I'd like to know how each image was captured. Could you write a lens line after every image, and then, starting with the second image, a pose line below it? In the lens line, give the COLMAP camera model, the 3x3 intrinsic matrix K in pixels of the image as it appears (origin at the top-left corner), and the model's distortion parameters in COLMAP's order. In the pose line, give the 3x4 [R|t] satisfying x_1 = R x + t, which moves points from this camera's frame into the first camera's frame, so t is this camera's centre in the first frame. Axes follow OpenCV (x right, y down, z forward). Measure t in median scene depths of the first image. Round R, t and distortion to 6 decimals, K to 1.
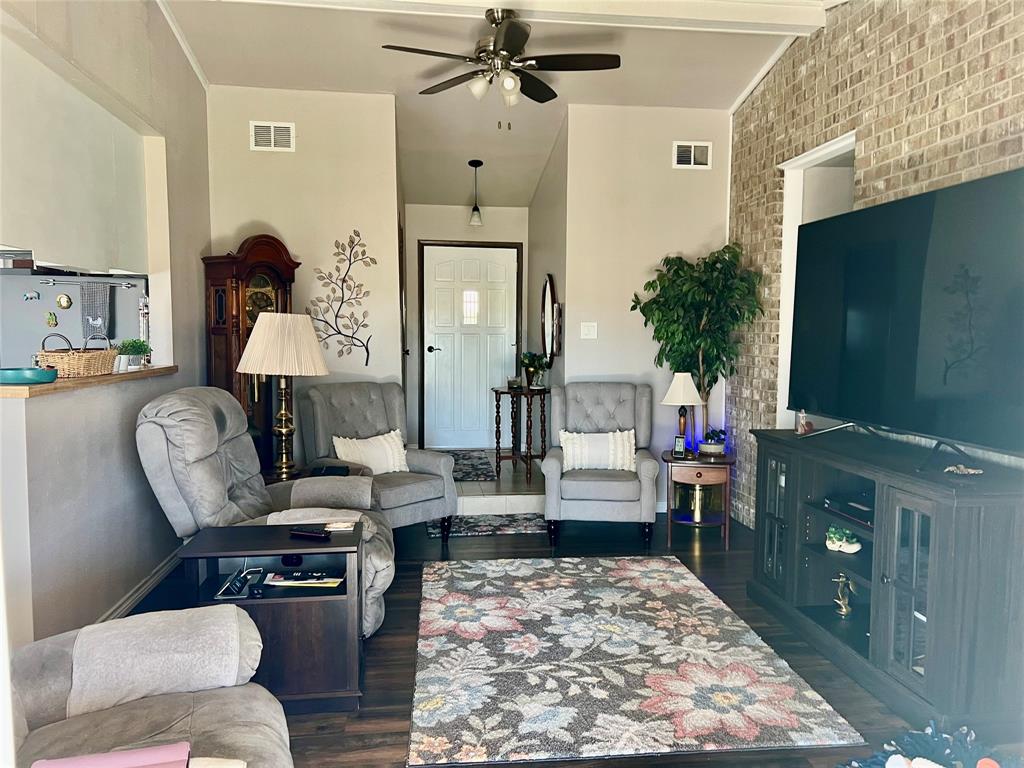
lens RADIAL K [[767.9, 0, 517.8], [0, 767.9, 391.1], [0, 0, 1]] dist [0.058404, -0.069601]
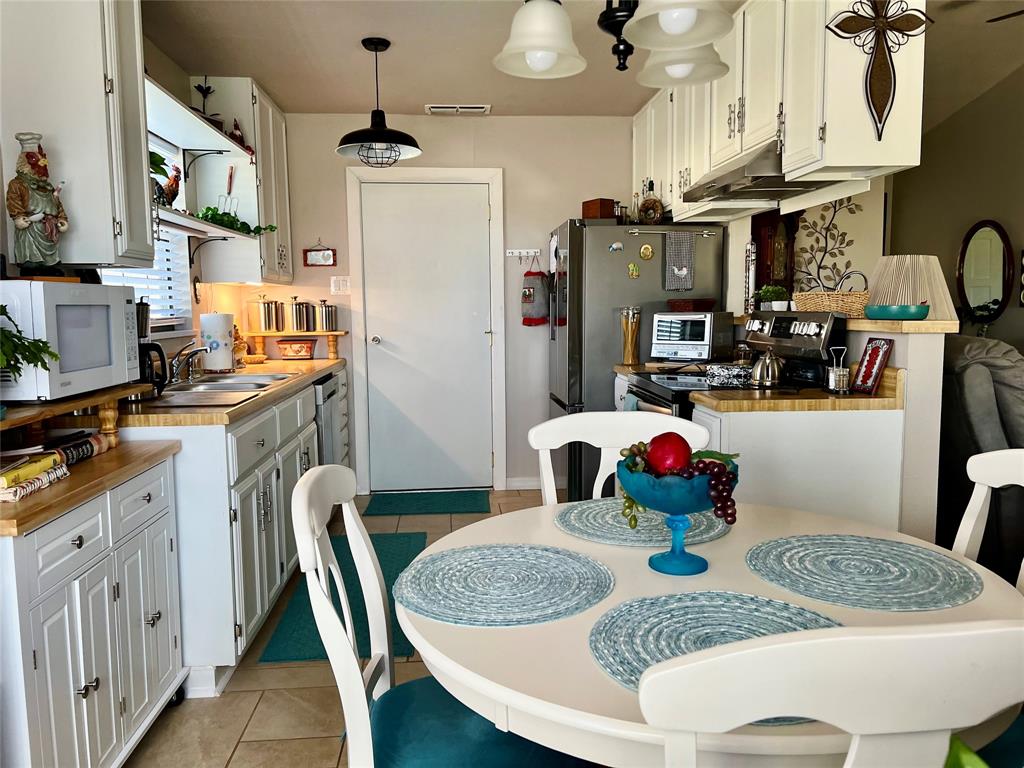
lens RADIAL K [[767.9, 0, 507.3], [0, 767.9, 382.8], [0, 0, 1]] dist [0.058404, -0.069601]
pose [[0.997660, -0.009741, -0.067678, -0.846723], [0.011051, 0.999758, 0.019003, 0.034830], [0.067477, -0.019706, 0.997526, 0.025881]]
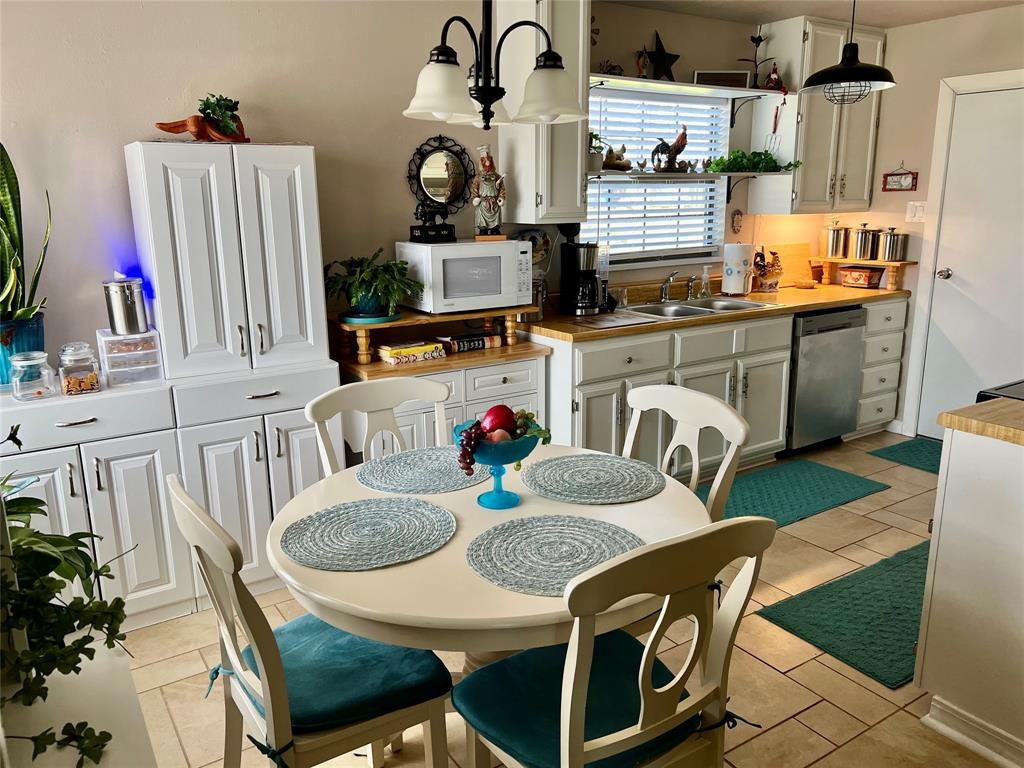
lens RADIAL K [[767.9, 0, 507.8], [0, 767.9, 383.3], [0, 0, 1]] dist [0.058404, -0.069601]
pose [[0.427474, 0.201252, -0.881342, -0.323654], [-0.059420, 0.979053, 0.194744, -0.049266], [0.902073, -0.030879, 0.430478, 0.204947]]
